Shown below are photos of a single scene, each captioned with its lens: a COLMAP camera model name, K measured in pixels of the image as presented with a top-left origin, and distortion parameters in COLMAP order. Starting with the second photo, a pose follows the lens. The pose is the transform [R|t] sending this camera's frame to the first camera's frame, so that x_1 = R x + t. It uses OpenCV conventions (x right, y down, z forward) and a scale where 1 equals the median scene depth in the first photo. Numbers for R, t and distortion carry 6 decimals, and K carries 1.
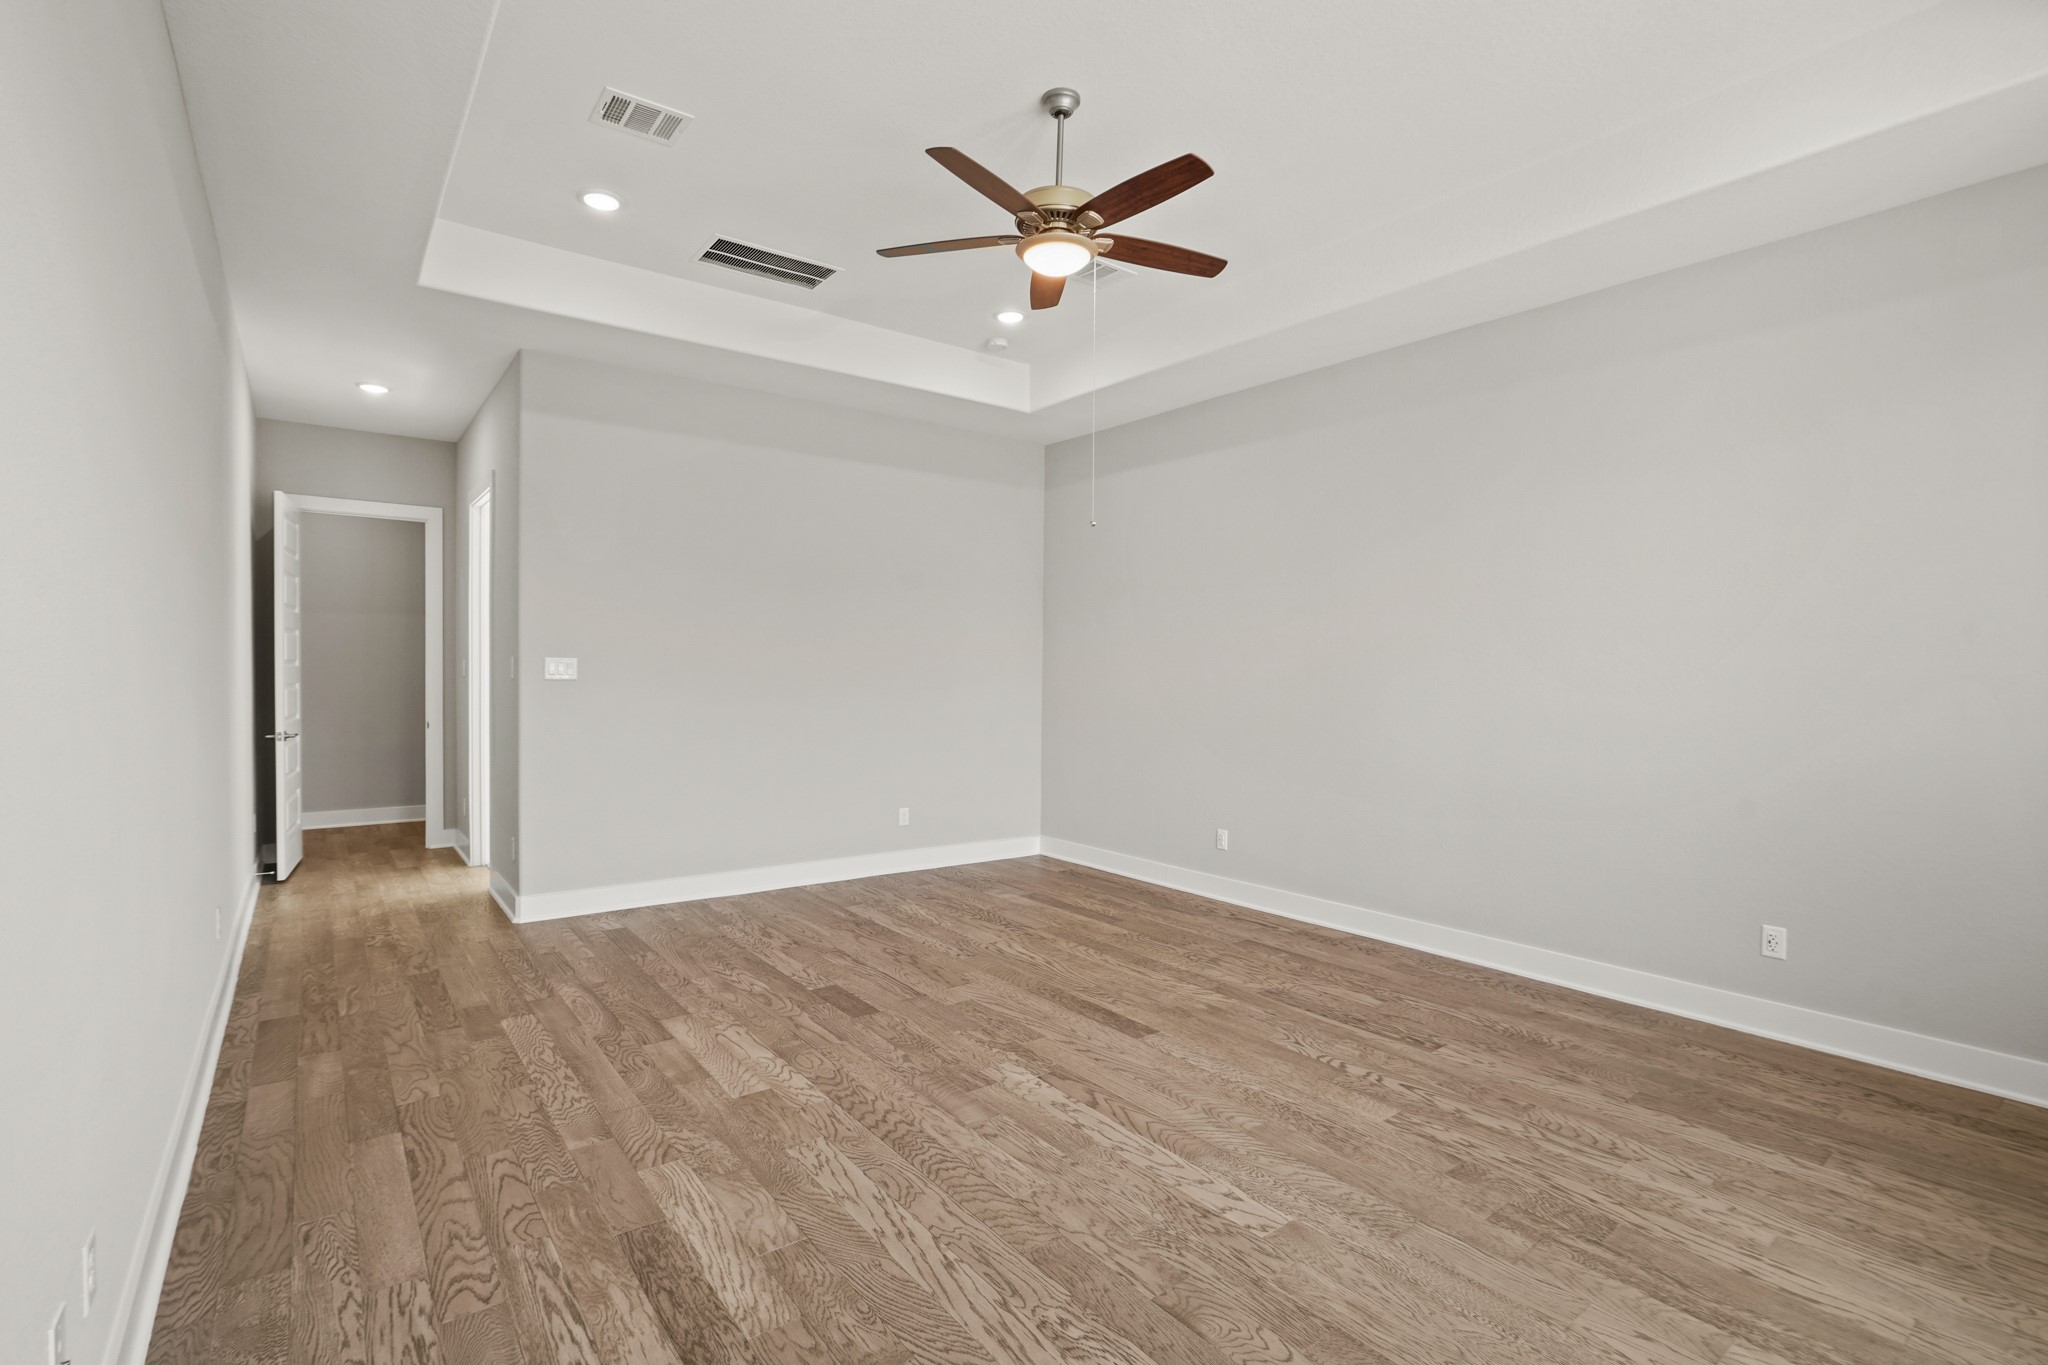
lens RADIAL K [[952.0, 0, 1026.9], [0, 952.0, 677.3], [0, 0, 1]] dist [-0.034827, 0.011451]
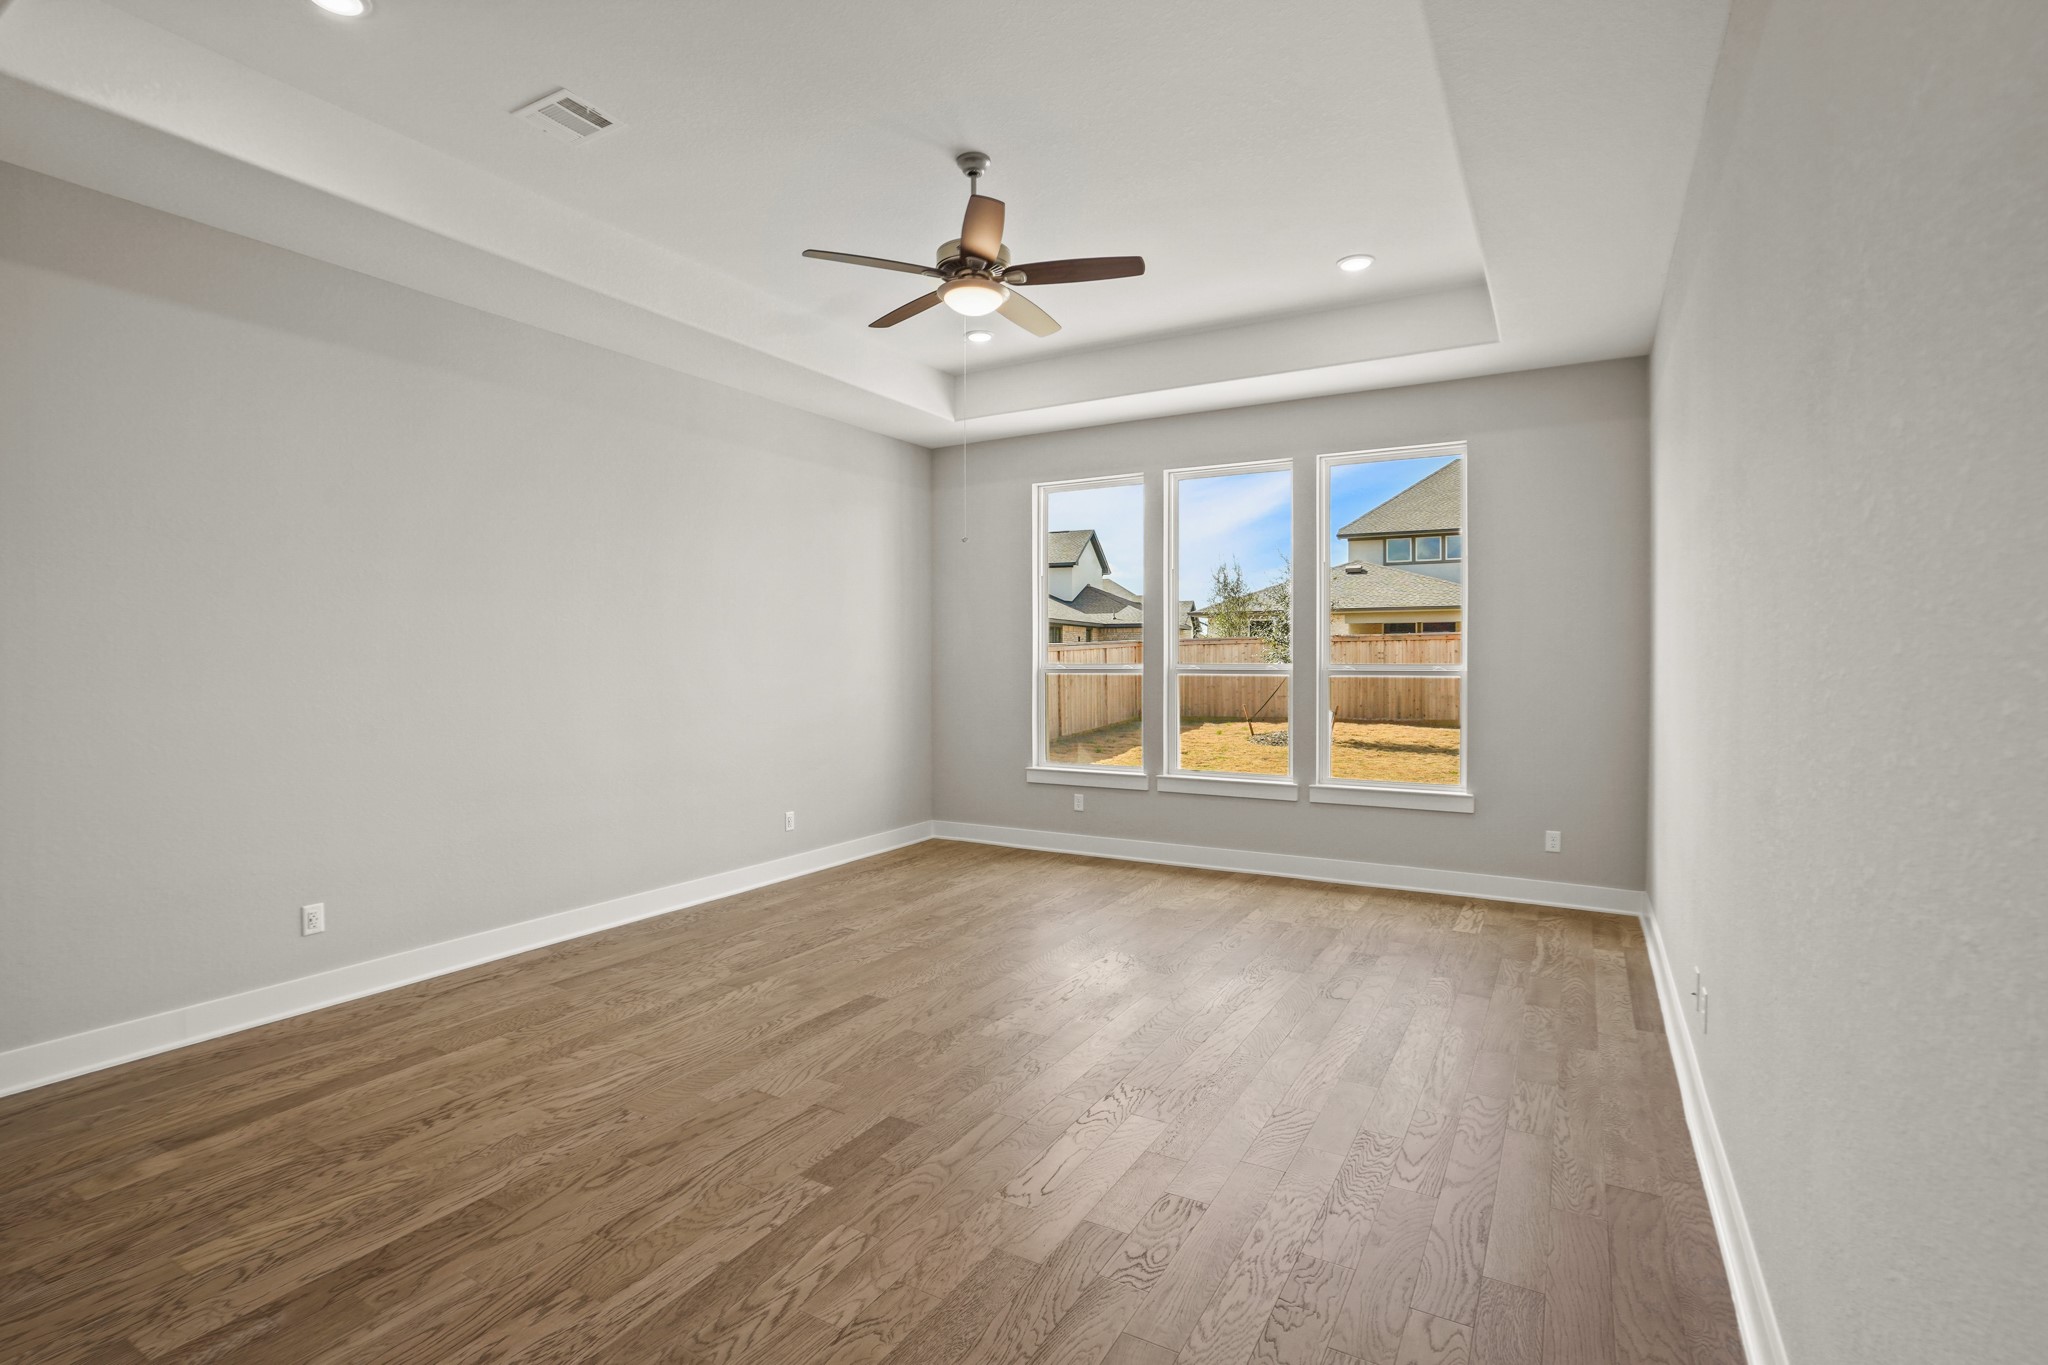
lens RADIAL K [[952.0, 0, 1032.0], [0, 952.0, 676.0], [0, 0, 1]] dist [-0.034827, 0.011451]
pose [[-0.386163, -0.019634, 0.922222, -0.818798], [0.007305, 0.999677, 0.024341, -0.015263], [-0.922402, 0.016136, -0.385895, 1.089012]]
